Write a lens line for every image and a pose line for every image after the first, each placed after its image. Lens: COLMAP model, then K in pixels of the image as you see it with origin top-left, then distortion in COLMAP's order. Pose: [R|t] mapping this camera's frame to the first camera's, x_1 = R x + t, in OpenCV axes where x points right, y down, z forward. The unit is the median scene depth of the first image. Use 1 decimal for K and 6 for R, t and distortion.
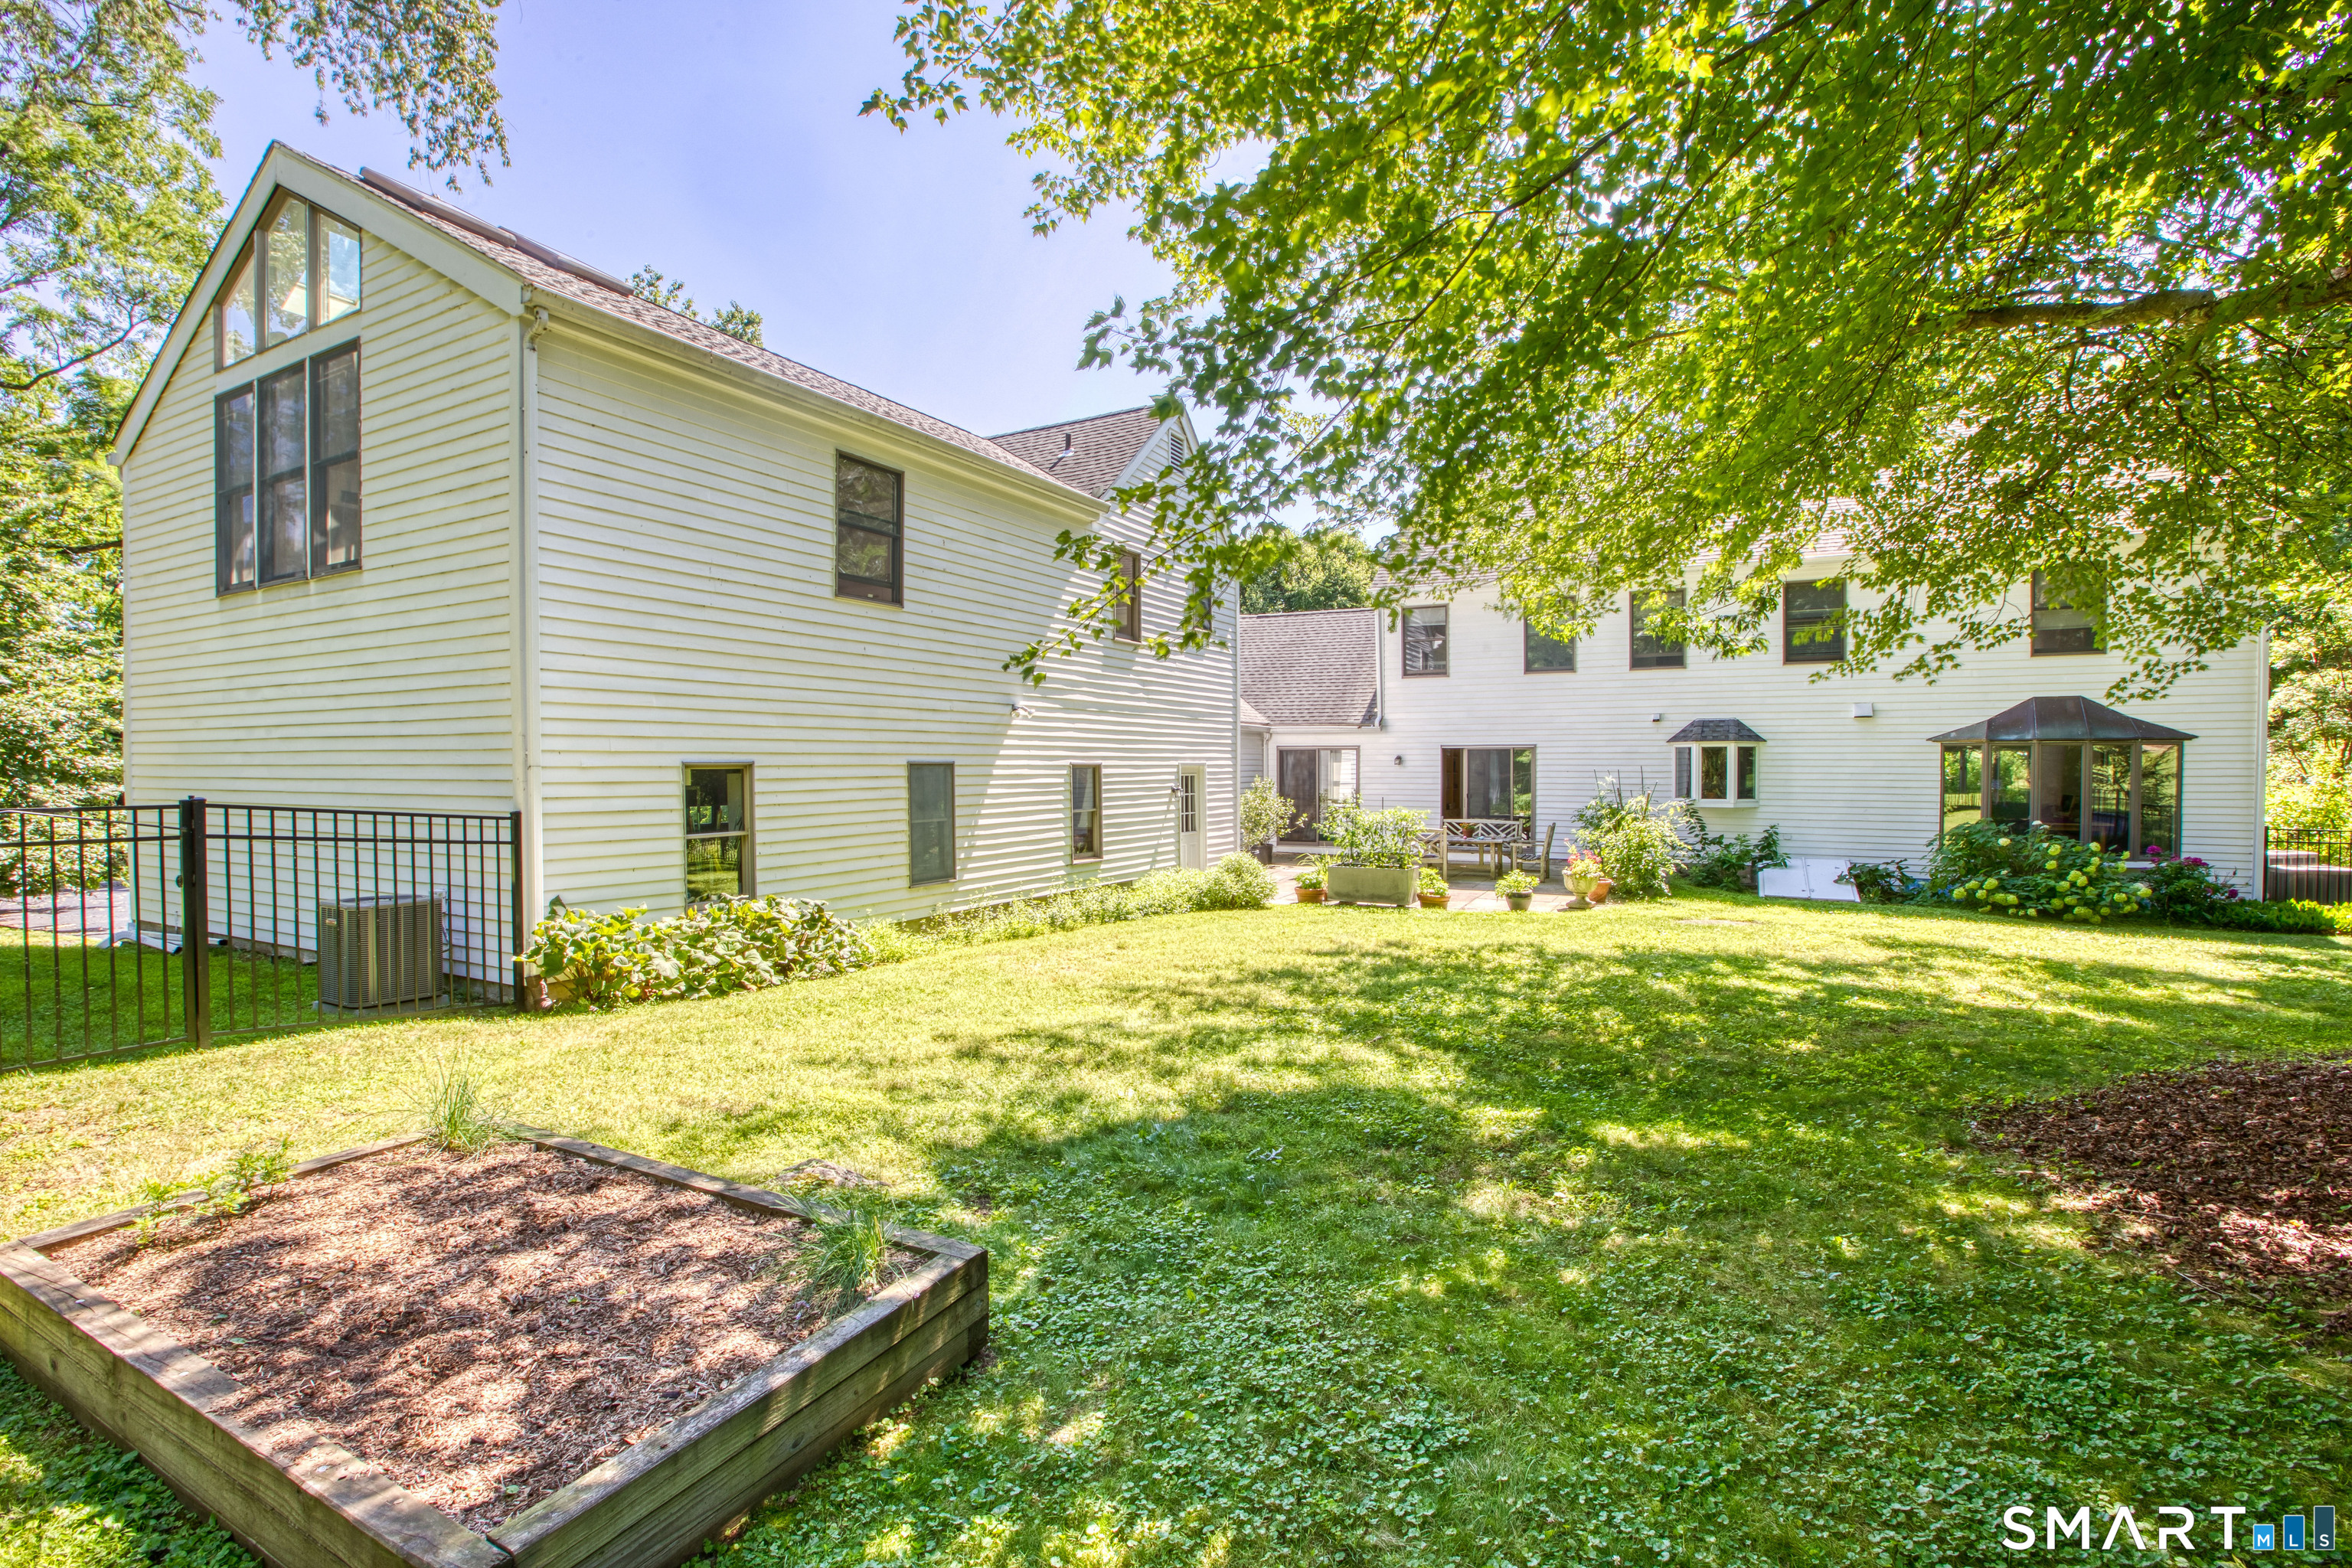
lens RADIAL K [[1074.0, 0, 1167.9], [0, 1074.0, 781.2], [0, 0, 1]] dist [-0.022330, 0.001204]
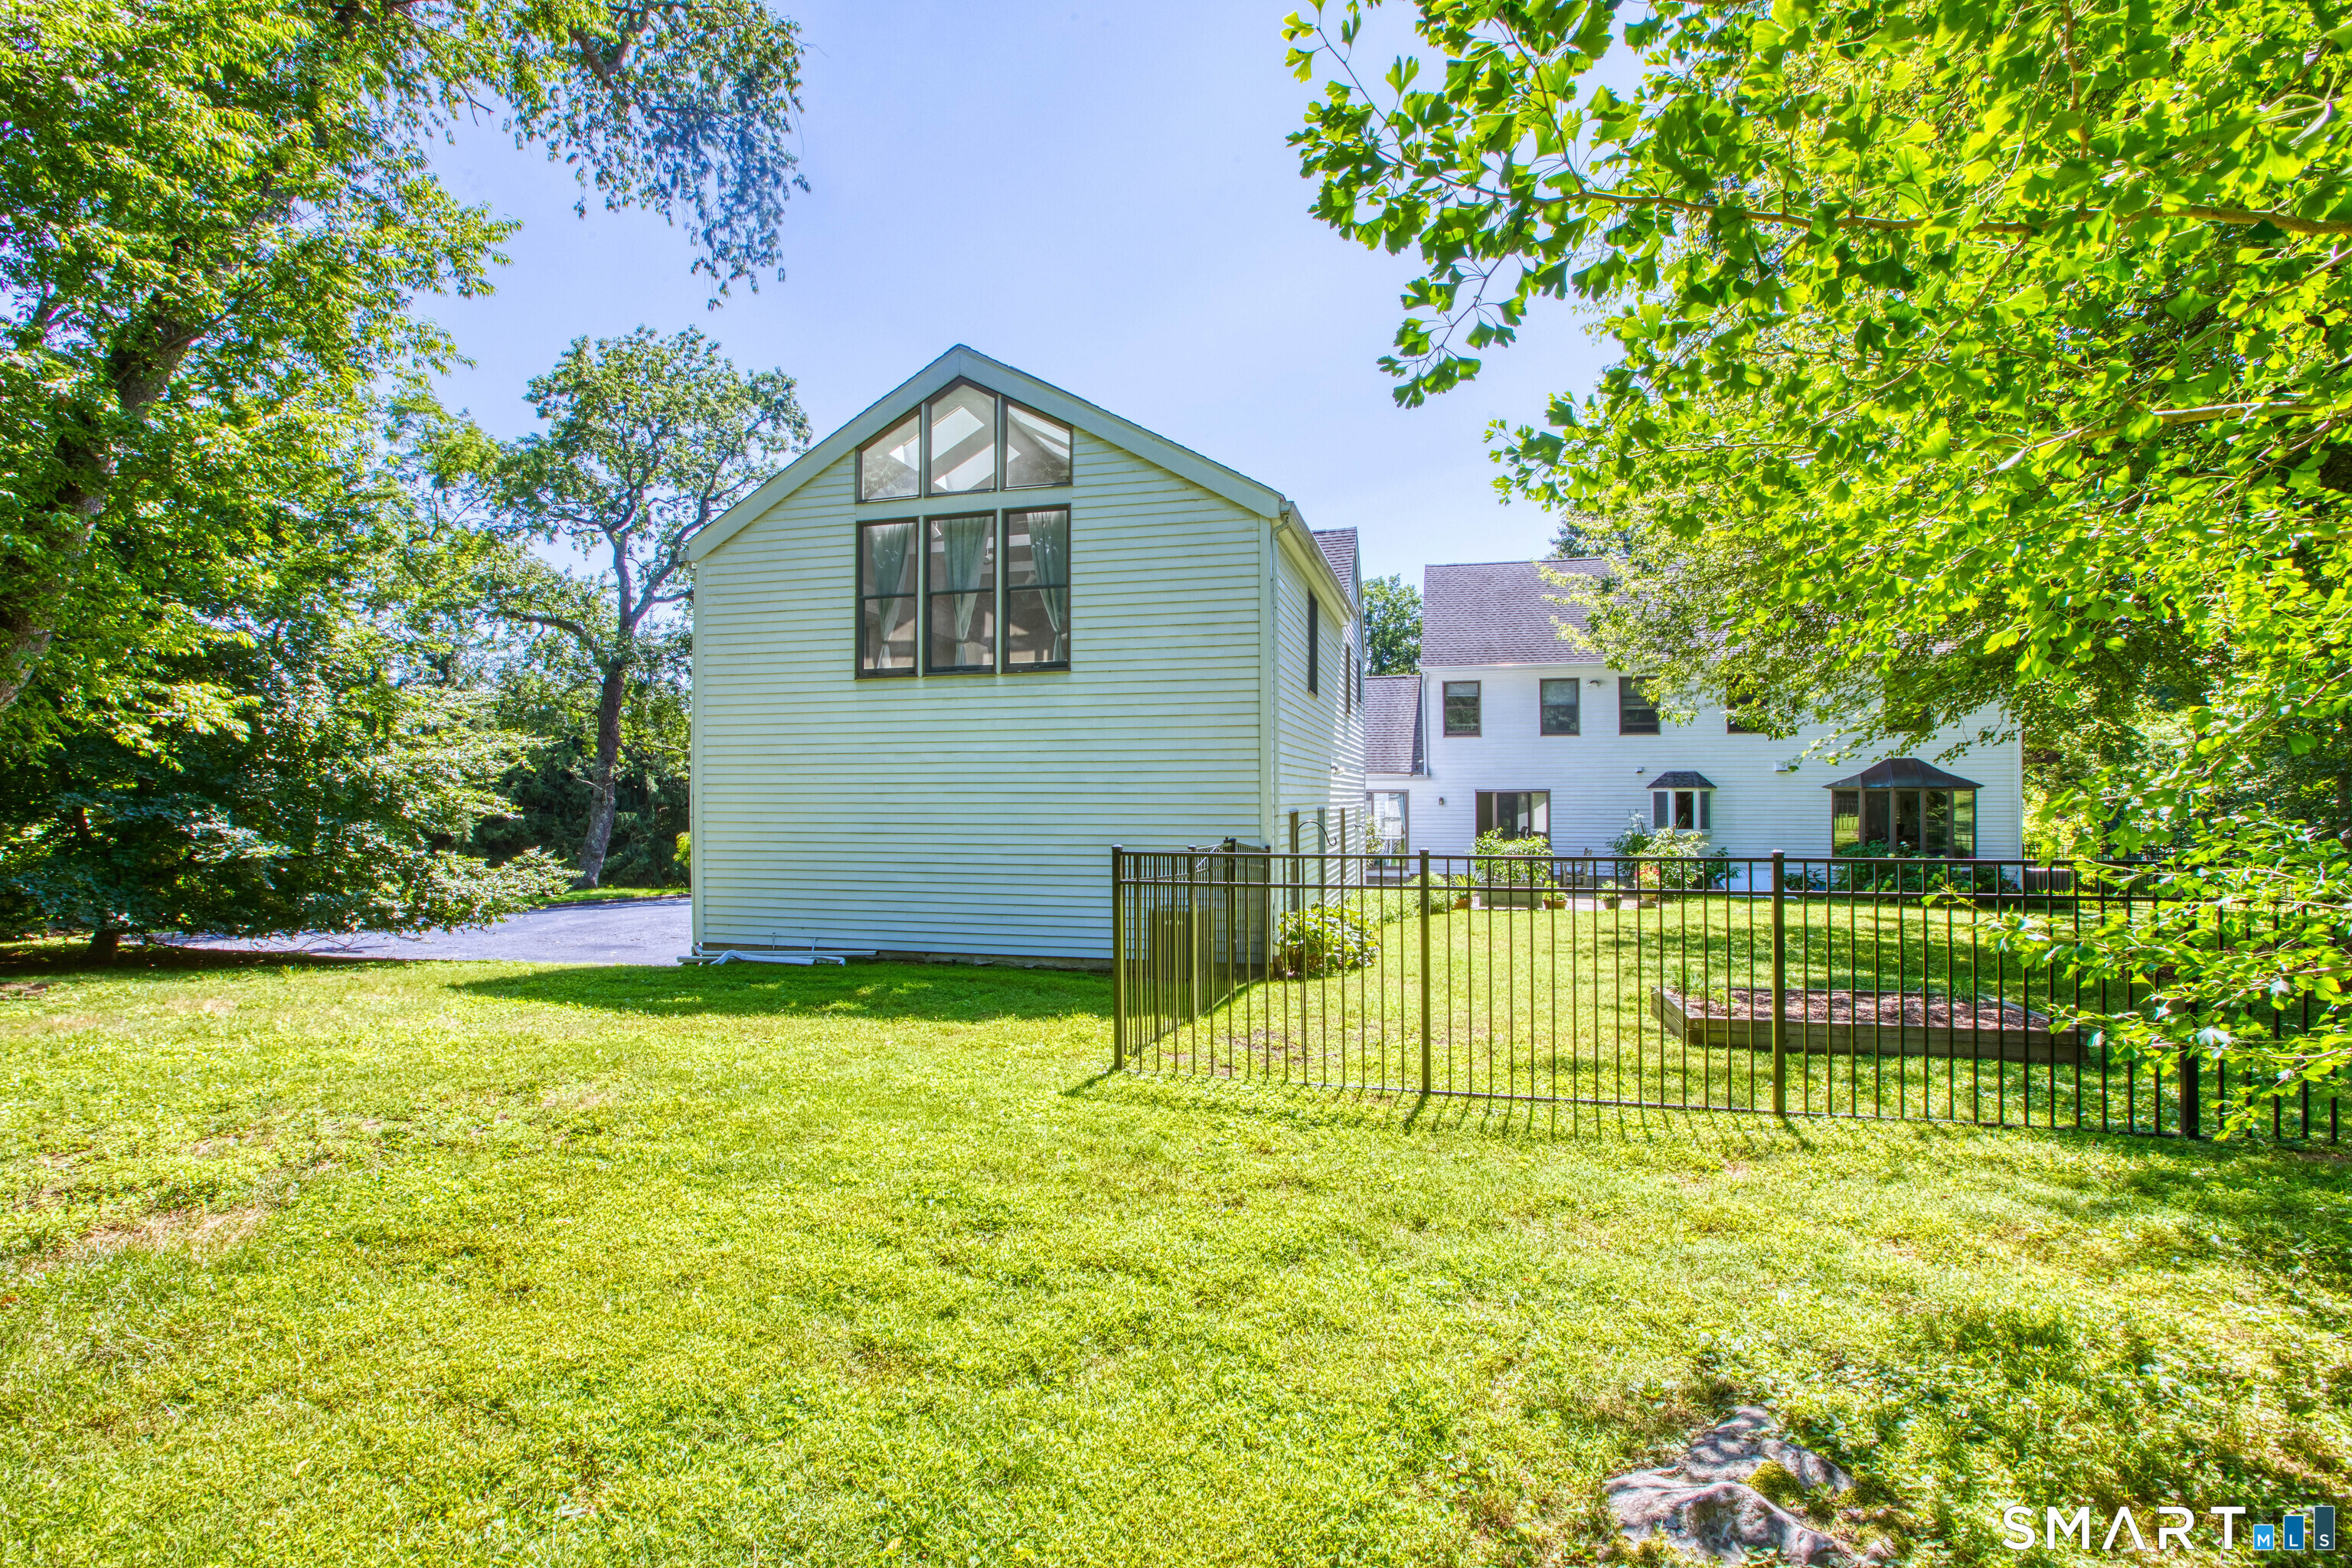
lens RADIAL K [[1074.0, 0, 1188.6], [0, 1074.0, 786.5], [0, 0, 1]] dist [-0.022330, 0.001204]
pose [[0.971715, 0.001866, 0.236150, -0.452244], [0.004914, 0.999592, -0.028121, -0.002827], [-0.236107, 0.028486, 0.971310, -0.196300]]
